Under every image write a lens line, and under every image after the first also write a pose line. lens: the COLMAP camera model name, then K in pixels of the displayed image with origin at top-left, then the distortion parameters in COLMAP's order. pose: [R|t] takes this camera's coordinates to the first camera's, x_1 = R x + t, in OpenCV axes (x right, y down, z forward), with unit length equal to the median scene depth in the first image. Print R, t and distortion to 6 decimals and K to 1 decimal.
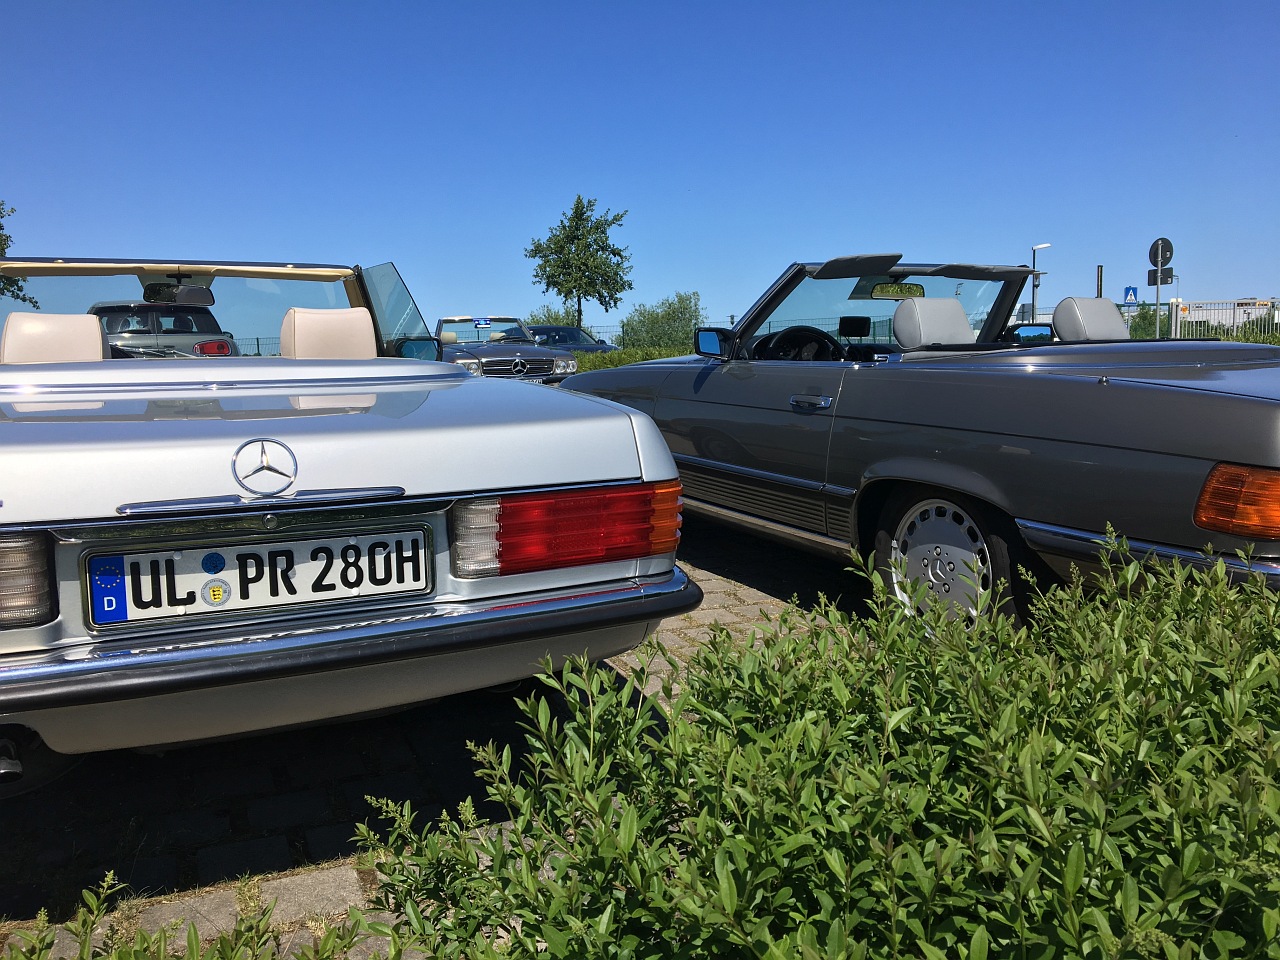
lens RADIAL K [[1073.7, 0, 652.3], [0, 1073.7, 483.9], [0, 0, 1]] dist [0.081960, -0.116568]
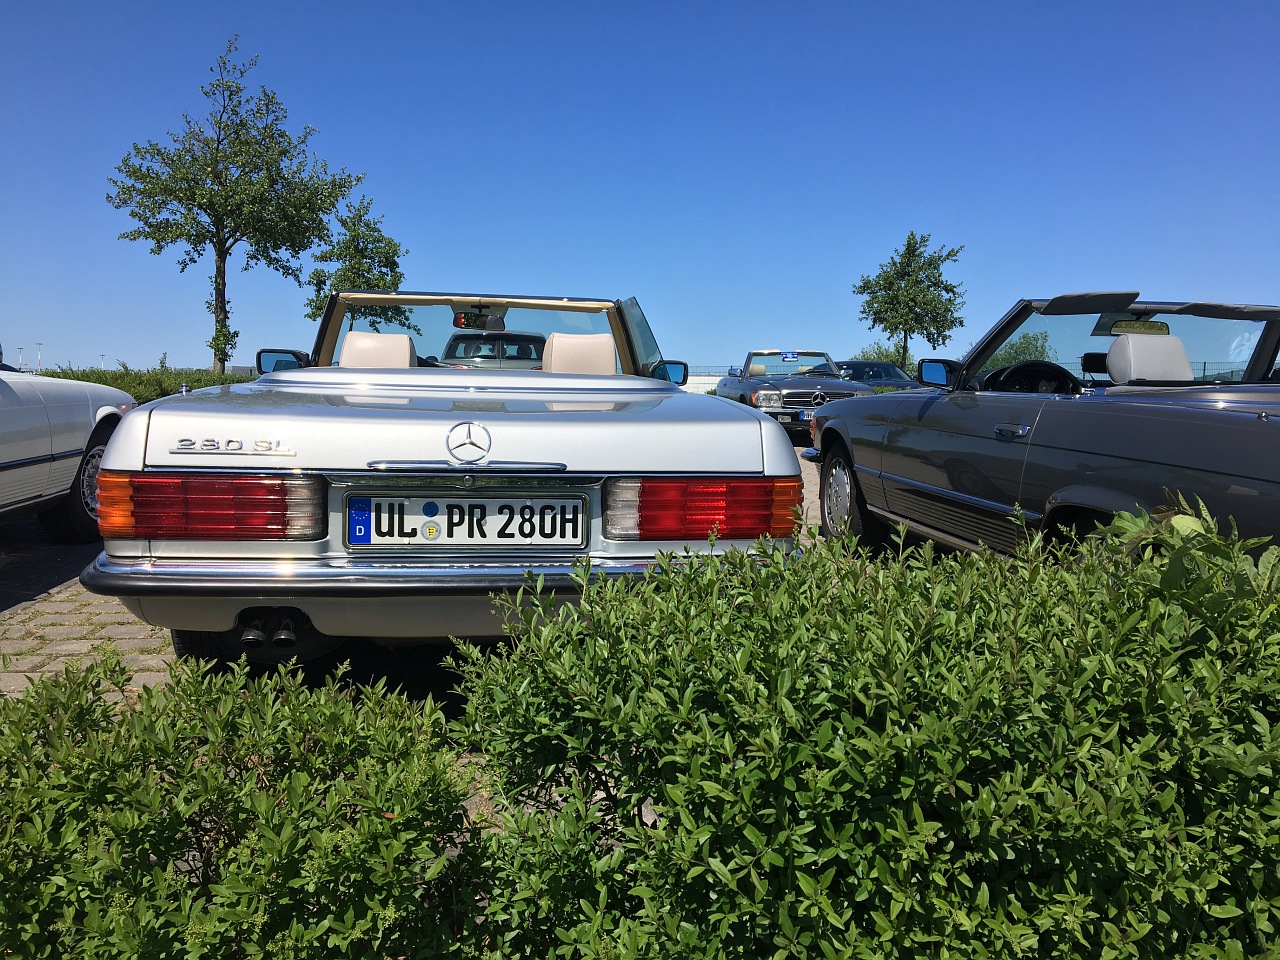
lens RADIAL K [[1073.7, 0, 645.5], [0, 1073.7, 476.4], [0, 0, 1]] dist [0.081960, -0.116568]
pose [[0.953051, 0.059464, -0.296913, 0.223649], [-0.071011, 0.997075, -0.028250, 0.042721], [0.294365, 0.048008, 0.954487, -0.199482]]
